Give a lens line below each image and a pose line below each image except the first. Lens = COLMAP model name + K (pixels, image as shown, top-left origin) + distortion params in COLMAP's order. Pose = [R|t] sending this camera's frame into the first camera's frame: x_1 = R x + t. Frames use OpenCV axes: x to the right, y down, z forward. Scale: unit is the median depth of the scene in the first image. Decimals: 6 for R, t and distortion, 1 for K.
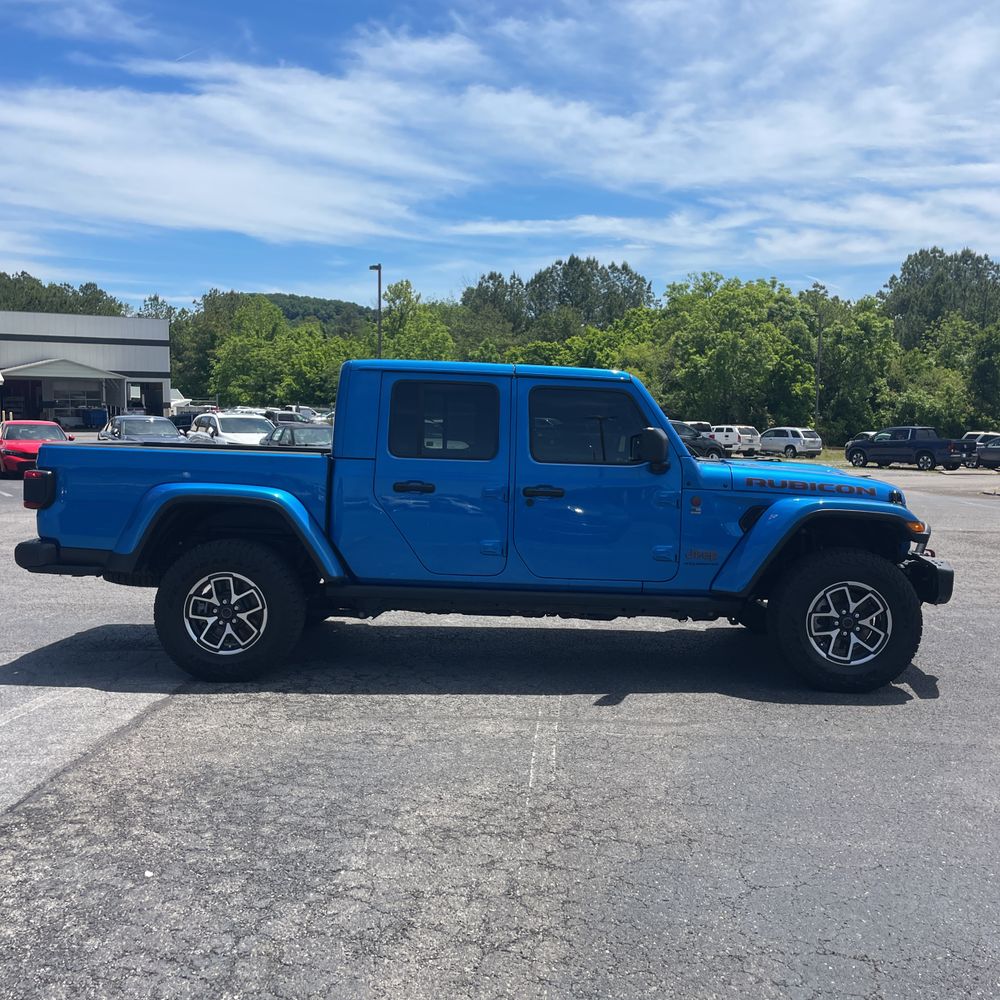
lens RADIAL K [[987.7, 0, 527.8], [0, 987.7, 494.5], [0, 0, 1]] dist [0.103722, -0.154505]
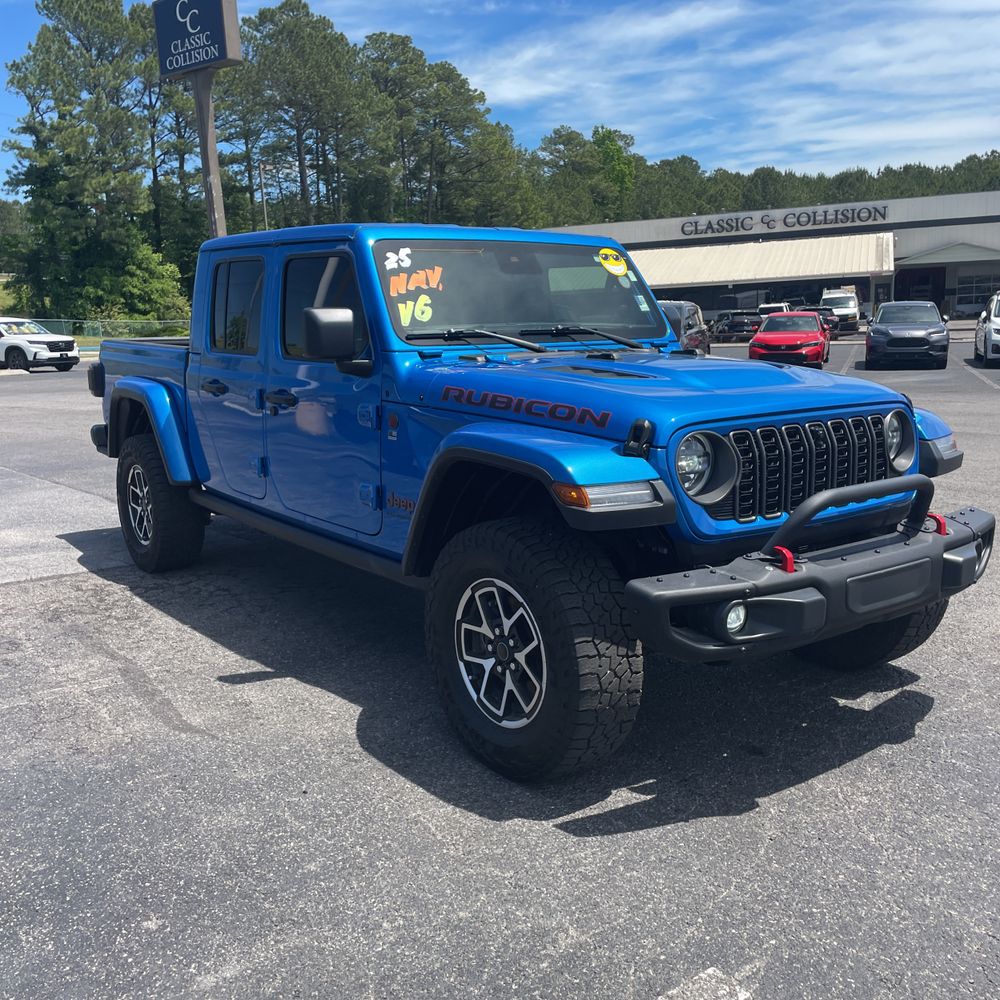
lens RADIAL K [[1012.8, 0, 524.0], [0, 1012.8, 485.8], [0, 0, 1]] dist [0.086828, -0.123082]
pose [[0.614288, 0.102897, -0.782344, 0.713857], [-0.024713, 0.993484, 0.111263, -0.025888], [0.788695, -0.049014, 0.612828, 0.619871]]
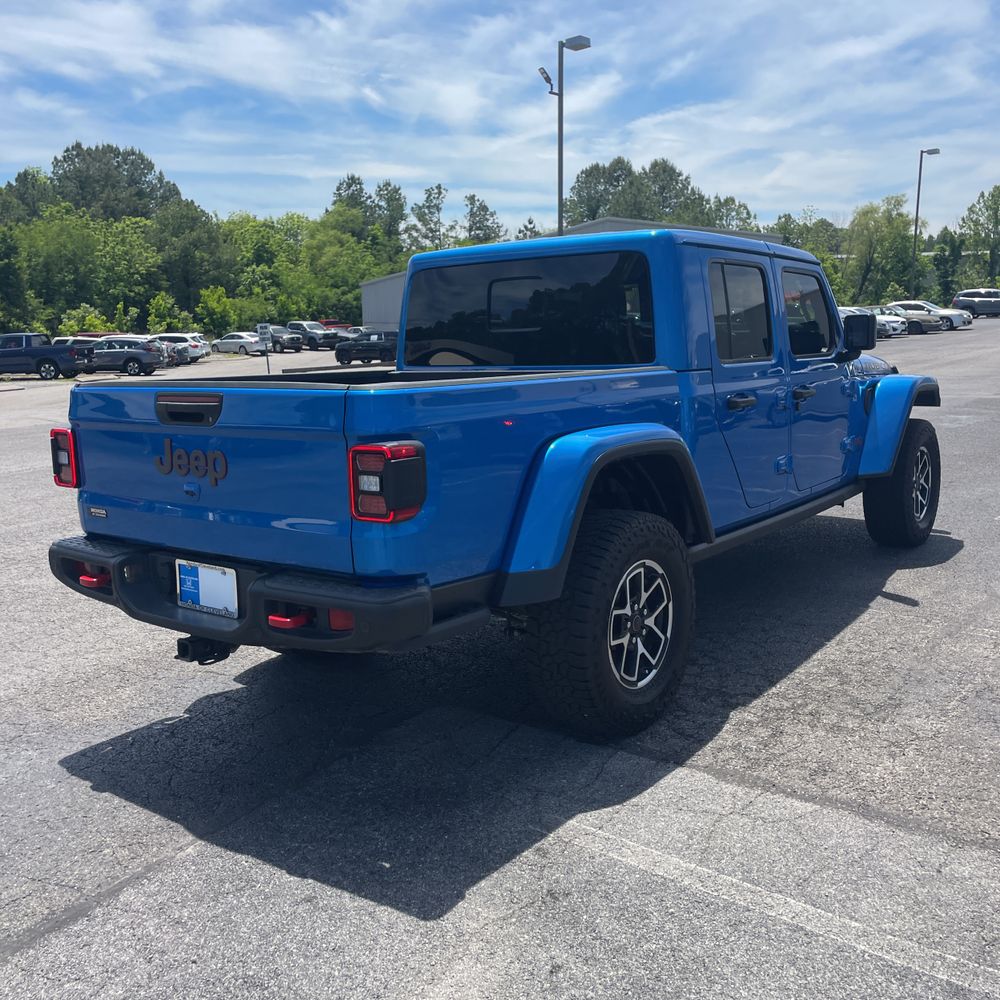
lens RADIAL K [[995.4, 0, 500.0], [0, 995.4, 500.0], [0, 0, 1]] dist [0.088322, -0.116786]
pose [[0.599640, -0.170192, 0.781963, -0.743440], [0.094391, 0.985345, 0.142074, -0.051784], [-0.794683, -0.011383, 0.606917, 0.601470]]
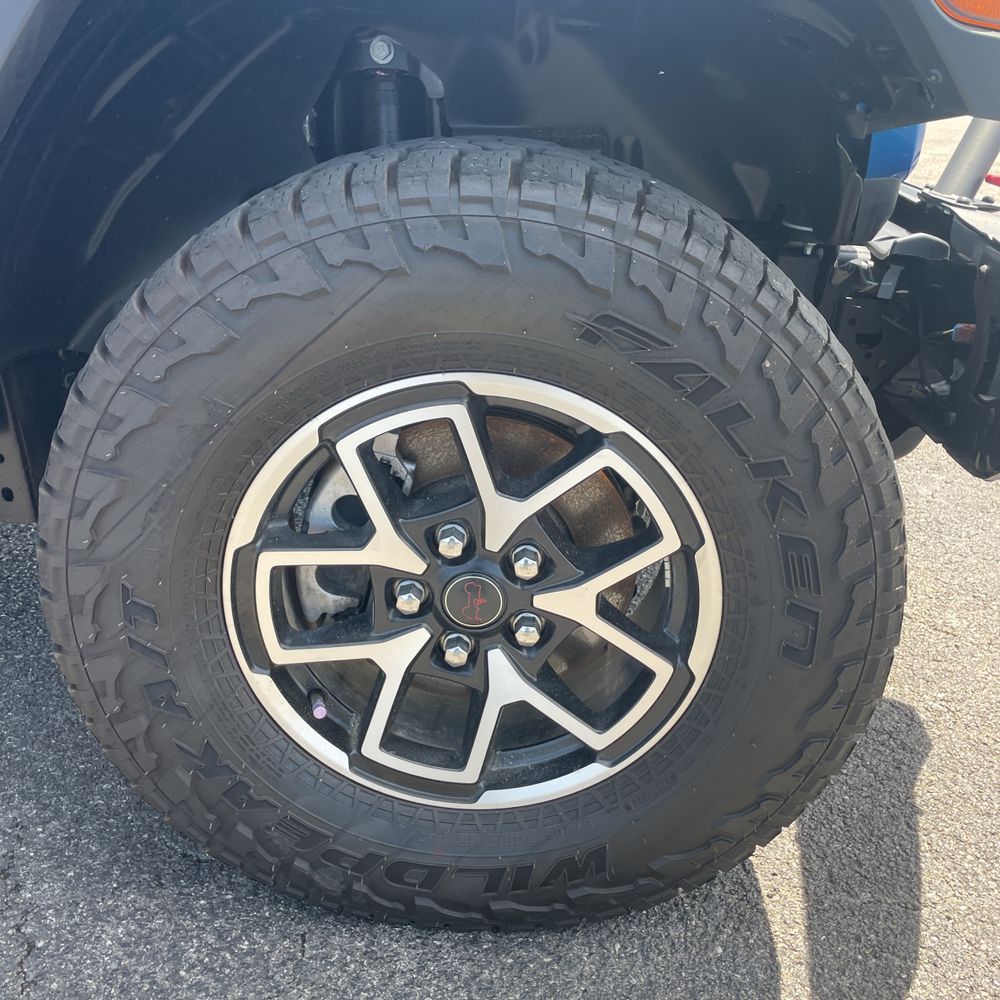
lens RADIAL K [[995.4, 0, 500.0], [0, 995.4, 500.0], [0, 0, 1]] dist [0.088322, -0.116786]
pose [[0.999122, 0.040396, -0.011091, 0.304714], [-0.034059, 0.937485, 0.346356, 0.048233], [0.024389, -0.345674, 0.938038, 0.787063]]
